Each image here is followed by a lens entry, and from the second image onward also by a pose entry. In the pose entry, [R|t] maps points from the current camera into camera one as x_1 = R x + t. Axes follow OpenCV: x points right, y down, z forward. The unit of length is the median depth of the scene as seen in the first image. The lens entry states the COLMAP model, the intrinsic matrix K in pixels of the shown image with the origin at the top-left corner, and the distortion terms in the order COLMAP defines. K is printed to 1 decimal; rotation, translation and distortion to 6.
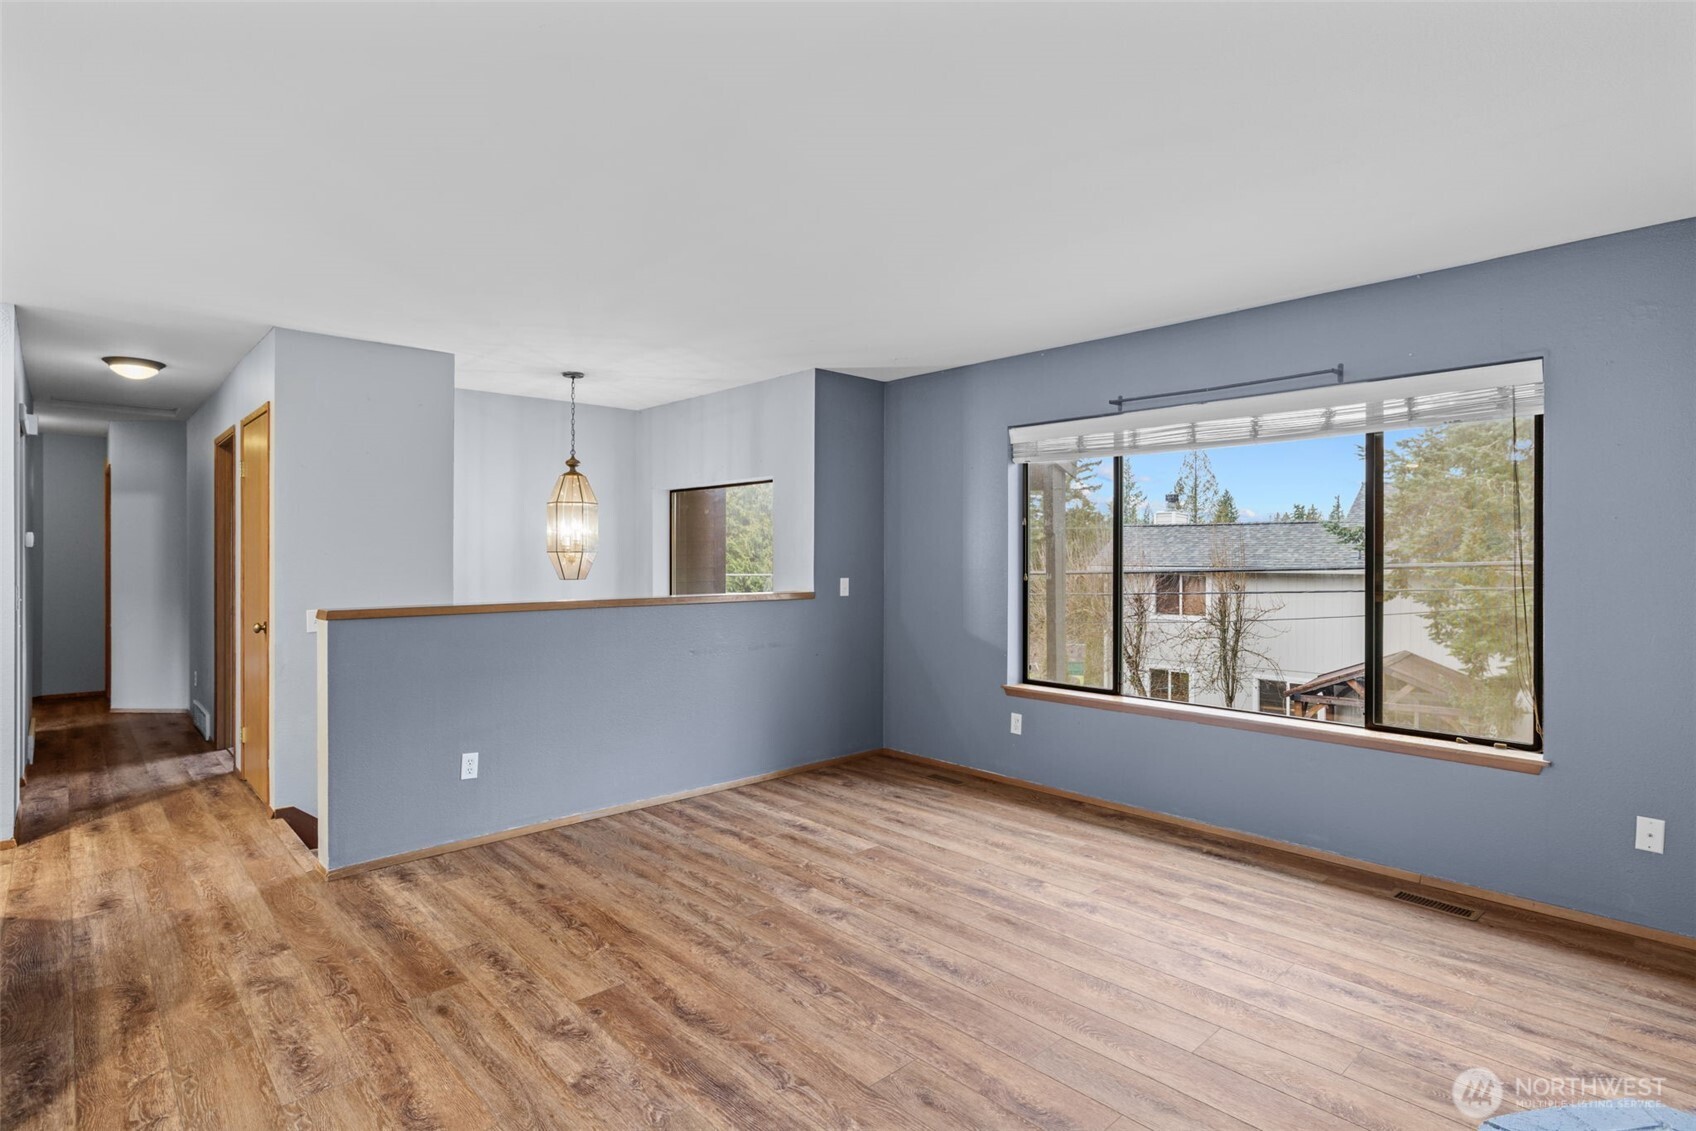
lens RADIAL K [[854.7, 0, 856.3], [0, 854.7, 556.8], [0, 0, 1]] dist [-0.005921, 0.000368]
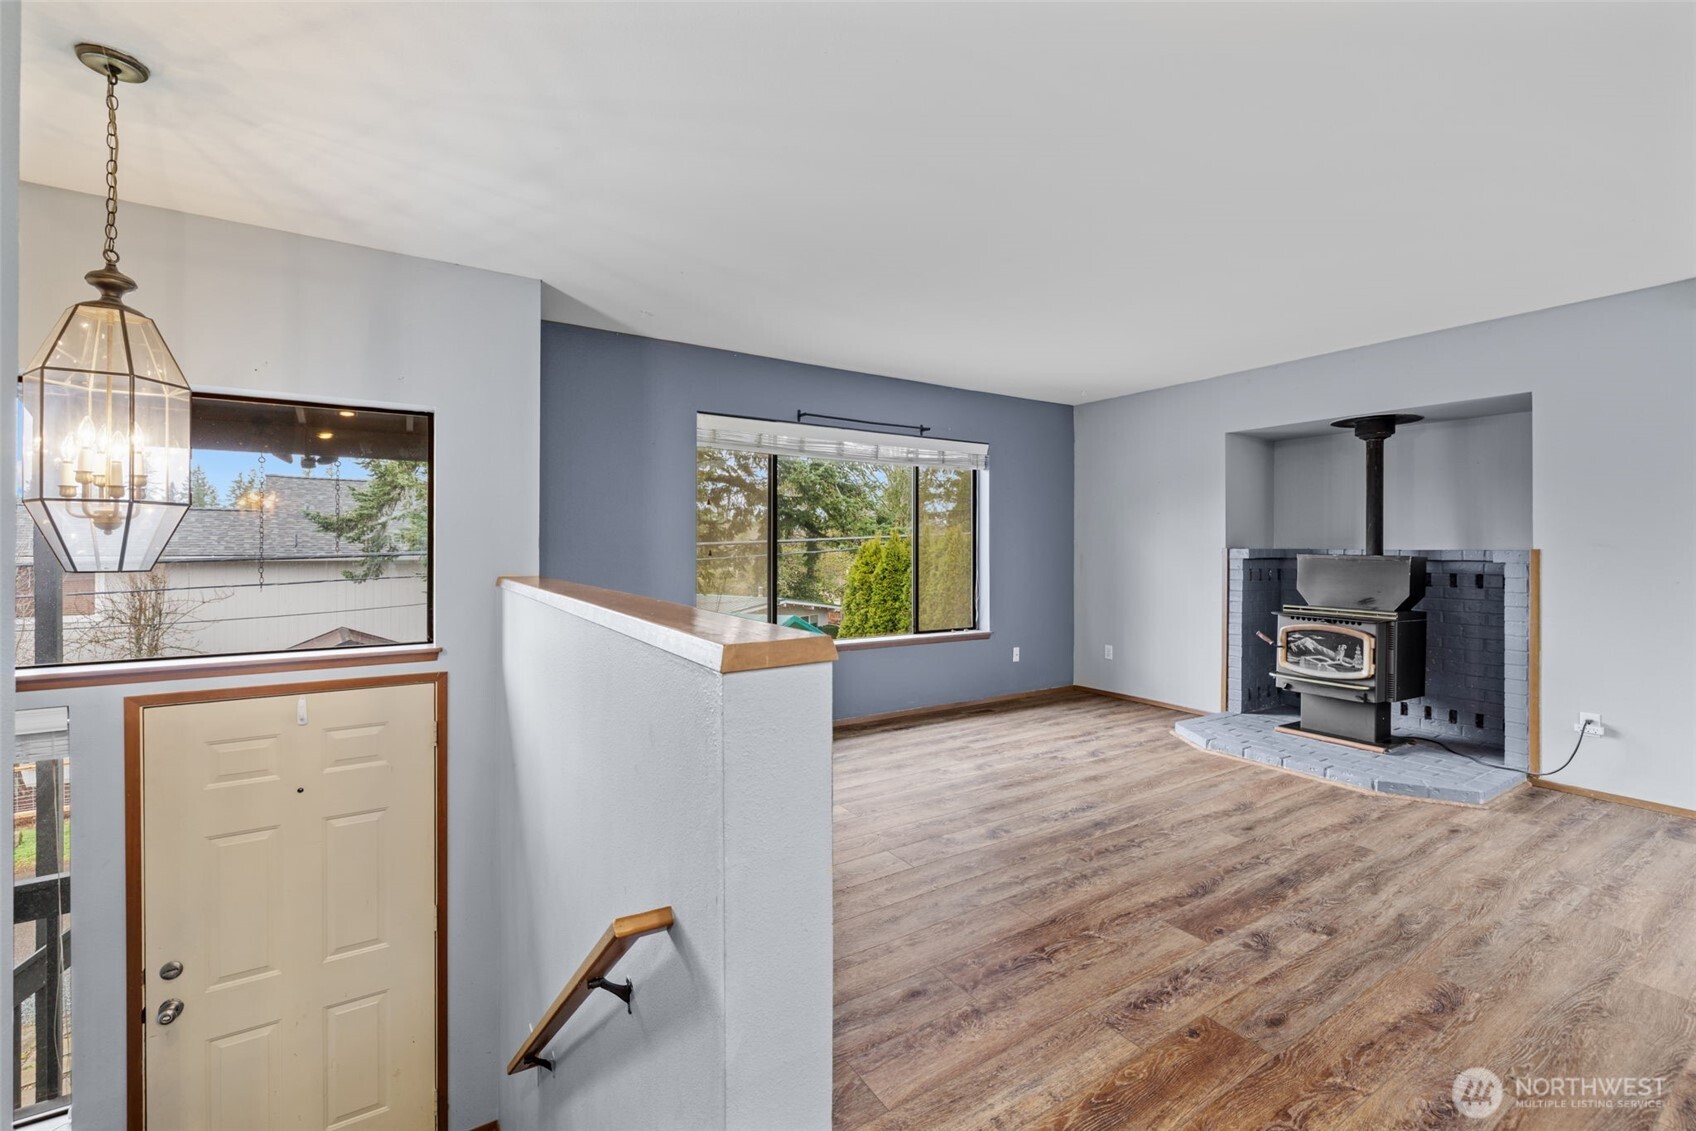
lens RADIAL K [[707.5, 0, 849.5], [0, 707.5, 548.9], [0, 0, 1]] dist [0.000173, -0.000884]
pose [[0.184505, -0.002501, 0.982828, -1.243377], [0.000755, 0.999997, 0.002403, 0.031525], [-0.982831, 0.000298, 0.184506, 1.248335]]
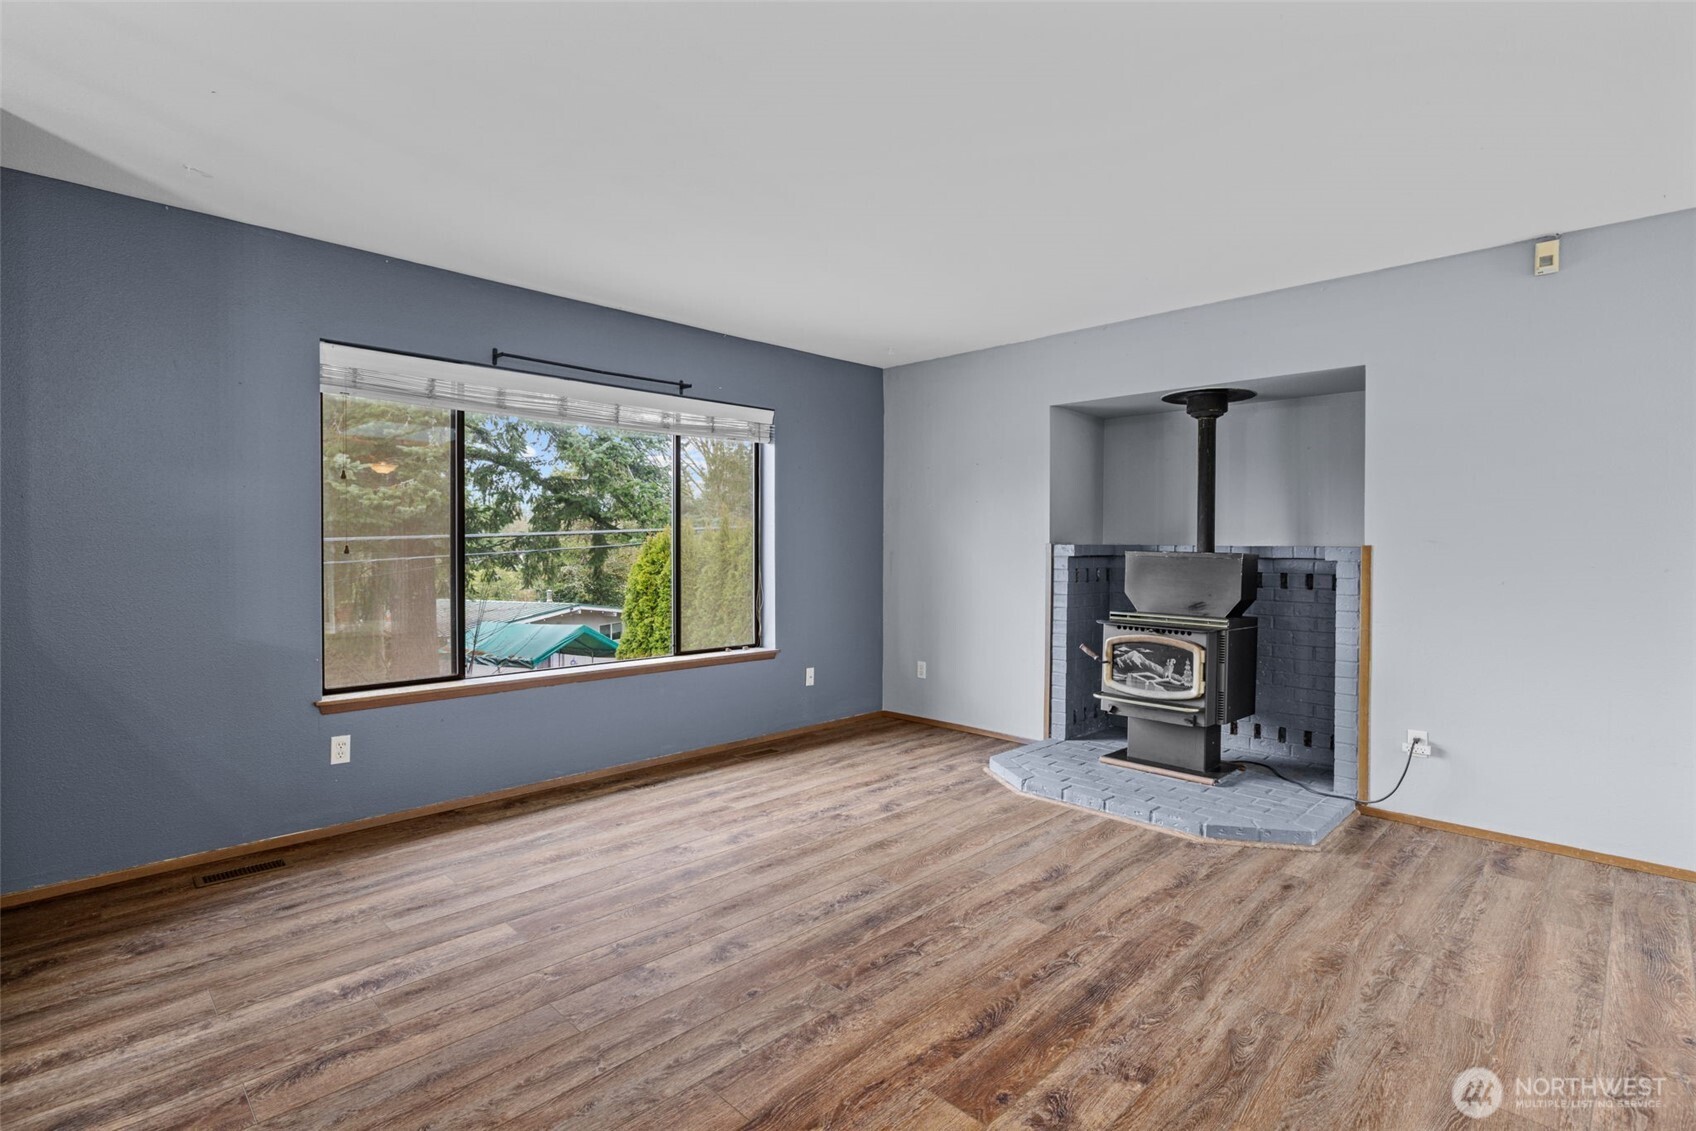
lens RADIAL K [[803.2, 0, 848.5], [0, 803.2, 557.3], [0, 0, 1]] dist [-0.008479, 0.001542]
pose [[-0.033408, -0.018905, 0.999263, -0.967789], [-0.001042, 0.999821, 0.018881, 0.031830], [-0.999441, -0.000411, -0.033422, 1.113765]]
